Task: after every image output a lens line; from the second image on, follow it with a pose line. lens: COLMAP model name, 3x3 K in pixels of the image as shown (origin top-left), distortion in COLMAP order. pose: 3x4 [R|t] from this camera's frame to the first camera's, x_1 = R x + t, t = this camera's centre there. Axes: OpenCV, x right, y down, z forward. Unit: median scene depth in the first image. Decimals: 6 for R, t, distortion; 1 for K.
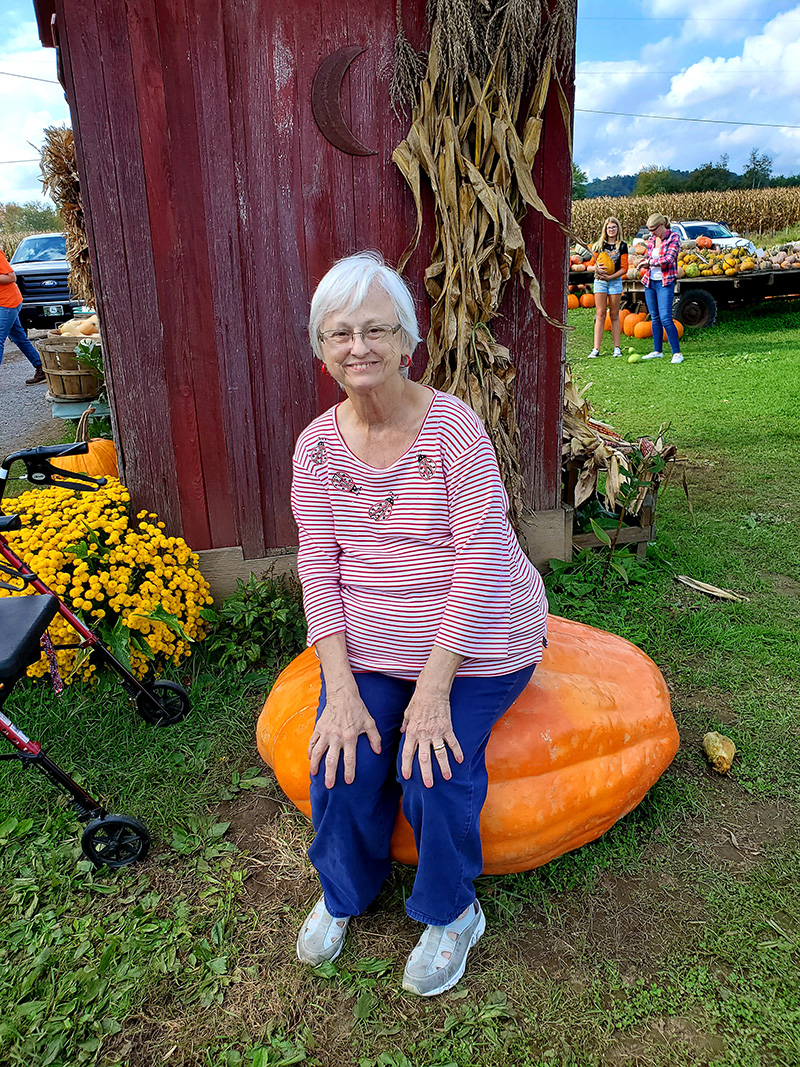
lens RADIAL K [[871.3, 0, 400.0], [0, 871.3, 533.5], [0, 0, 1]] dist [0.019141, 0.012370]
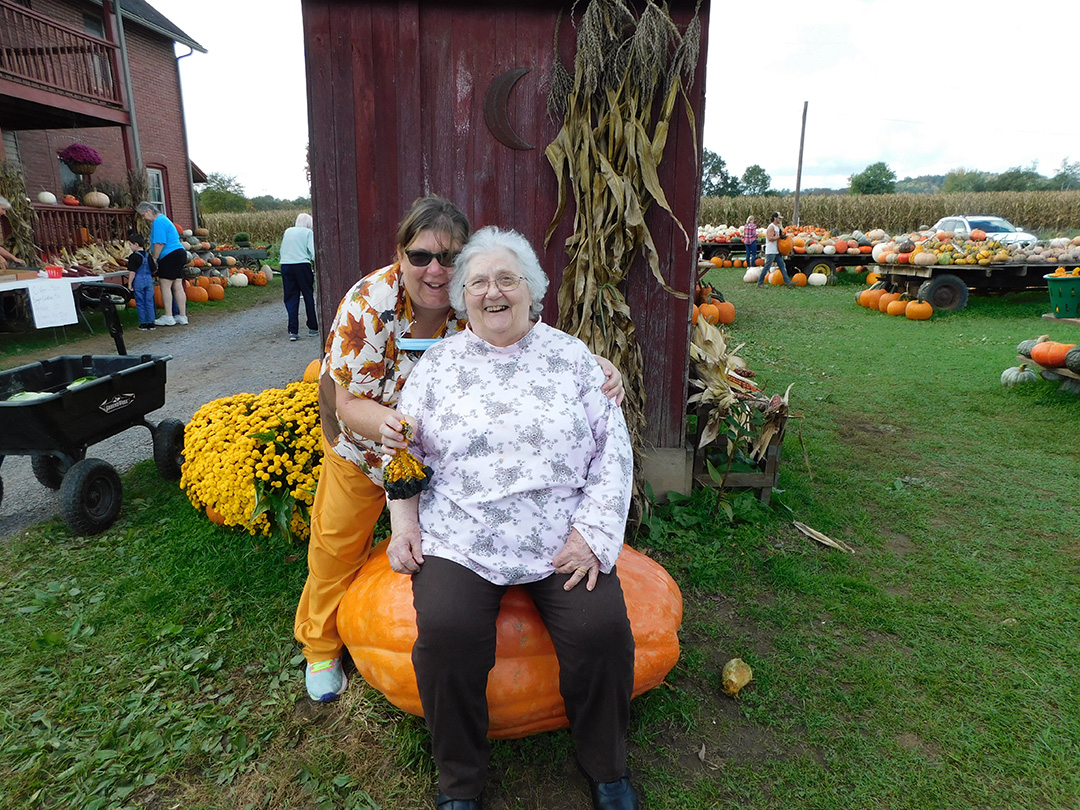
lens RADIAL K [[738.2, 0, 540.0], [0, 738.2, 405.0], [0, 0, 1]] dist [-0.059884, 0.048179]
pose [[0.963924, 0.098173, -0.247412, 0.282173], [-0.116502, 0.991344, -0.060531, -0.005844], [0.239328, 0.087171, 0.967018, 0.014624]]
